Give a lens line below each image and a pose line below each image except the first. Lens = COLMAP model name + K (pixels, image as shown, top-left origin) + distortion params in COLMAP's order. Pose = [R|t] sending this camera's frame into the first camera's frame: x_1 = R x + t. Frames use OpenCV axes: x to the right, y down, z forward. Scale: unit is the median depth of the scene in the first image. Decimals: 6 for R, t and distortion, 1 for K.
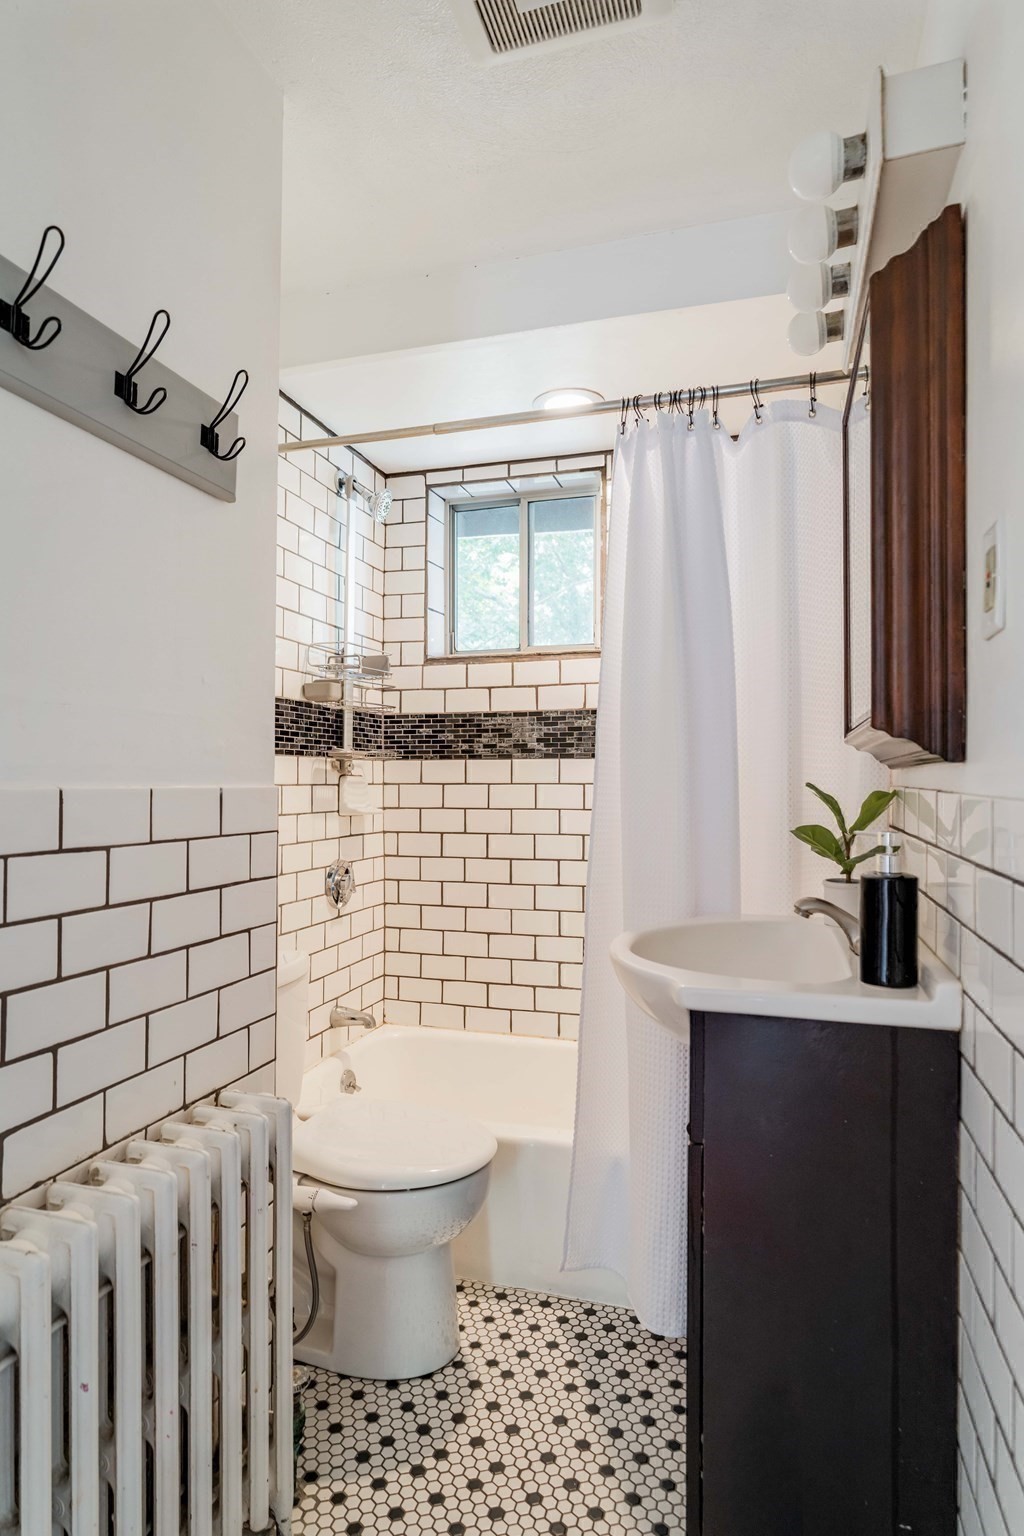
lens RADIAL K [[846.6, 0, 508.0], [0, 846.6, 782.5], [0, 0, 1]] dist [-0.014658, 0.007426]
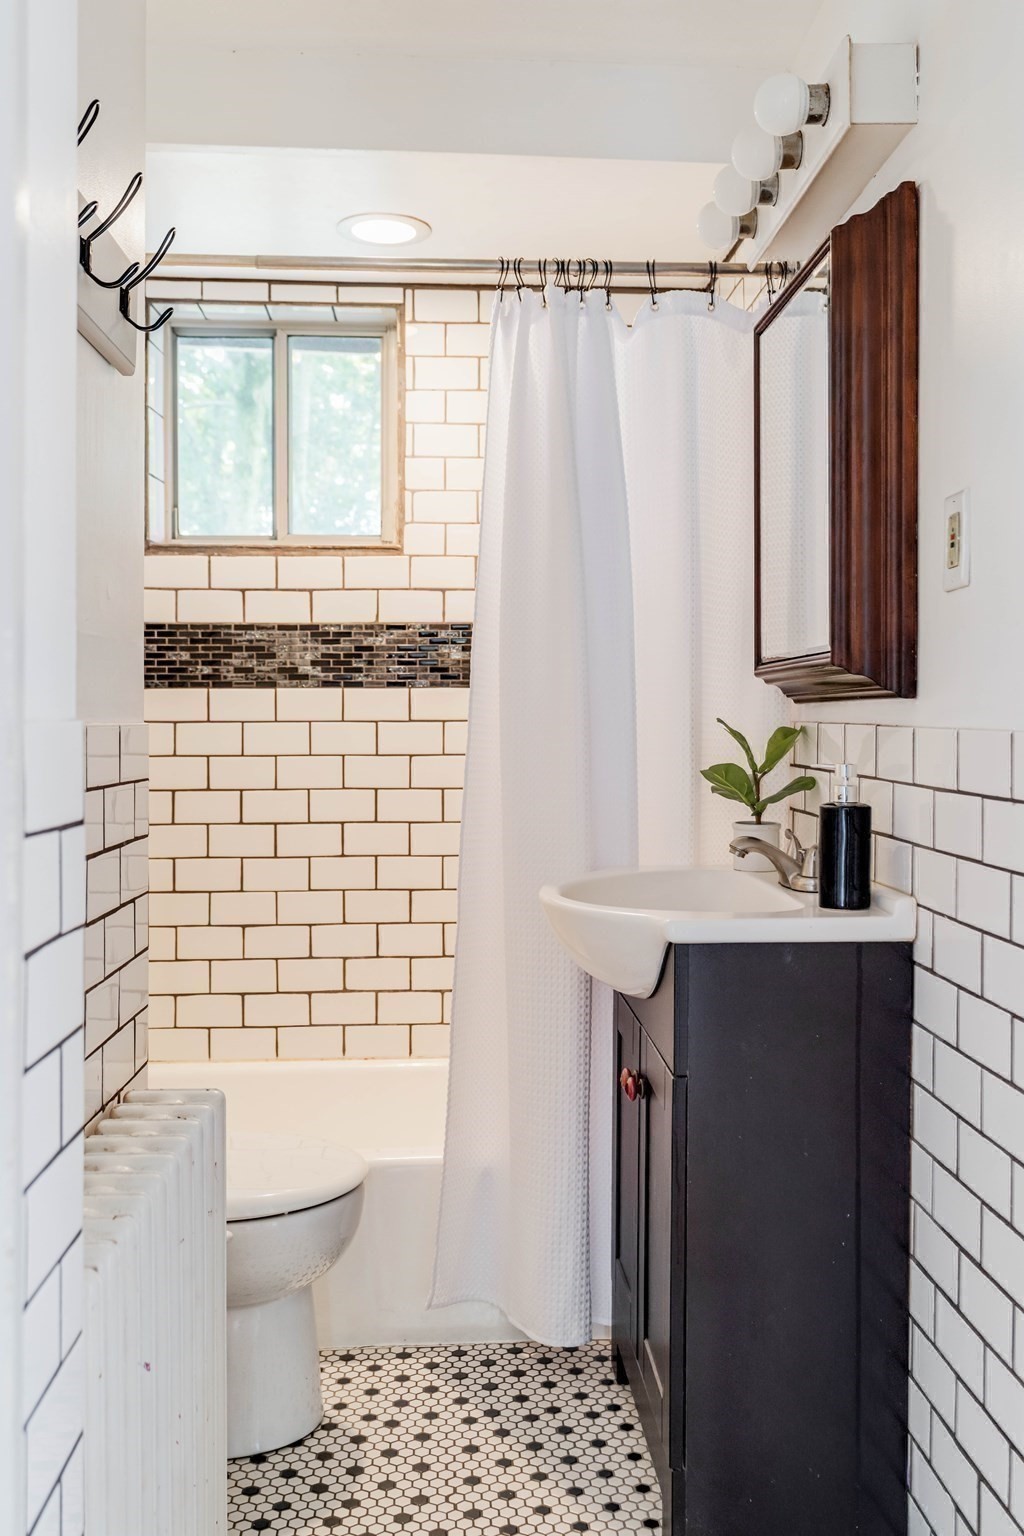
lens RADIAL K [[1348.6, 0, 515.0], [0, 1348.6, 754.9], [0, 0, 1]] dist [-0.001747, -0.013970]
pose [[0.937050, -0.011346, 0.349012, -0.333875], [0.002771, 0.999682, 0.025058, 0.002771], [-0.349185, -0.022513, 0.936783, -0.275740]]
